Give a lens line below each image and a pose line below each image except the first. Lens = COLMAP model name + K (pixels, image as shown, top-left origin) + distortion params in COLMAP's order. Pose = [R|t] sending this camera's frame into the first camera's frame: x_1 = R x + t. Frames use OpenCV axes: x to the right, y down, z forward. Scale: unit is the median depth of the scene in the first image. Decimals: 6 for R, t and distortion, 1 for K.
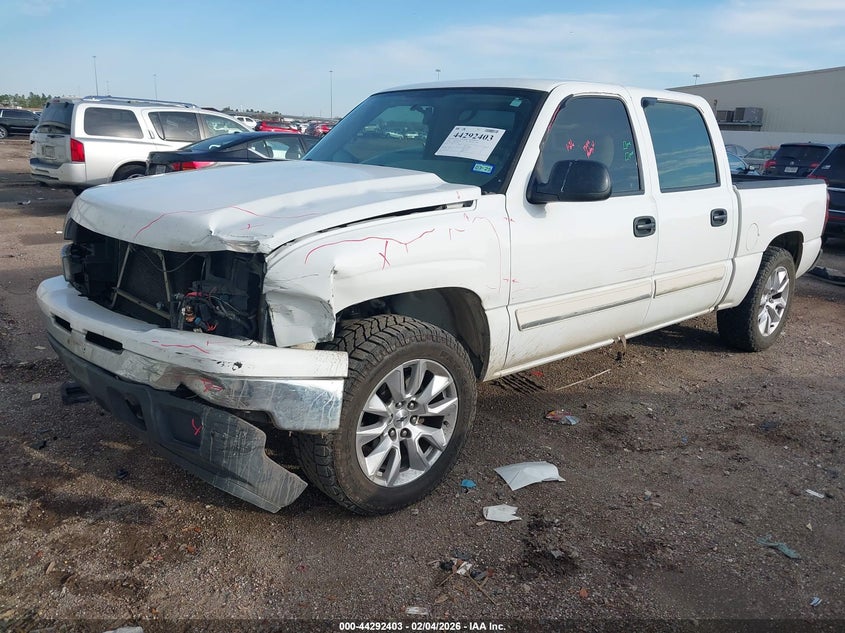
lens RADIAL K [[654.6, 0, 422.5], [0, 654.6, 316.5], [0, 0, 1]] dist [-0.011640, -0.006314]
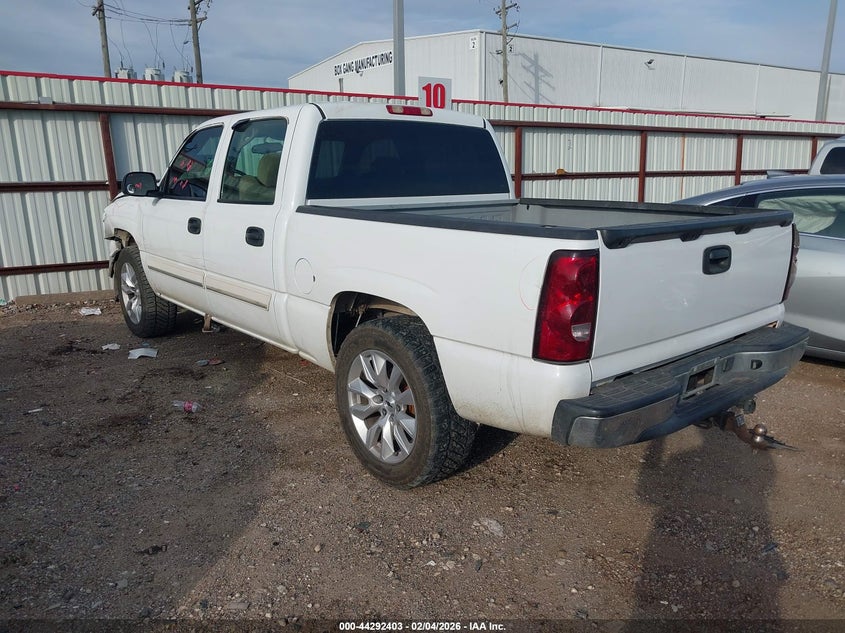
lens RADIAL K [[654.6, 0, 422.5], [0, 654.6, 316.5], [0, 0, 1]] dist [-0.011640, -0.006314]
pose [[-0.002314, 0.205999, -0.978550, 1.581095], [-0.257606, 0.945403, 0.199630, -0.332314], [0.966247, 0.252542, 0.050879, 1.383674]]
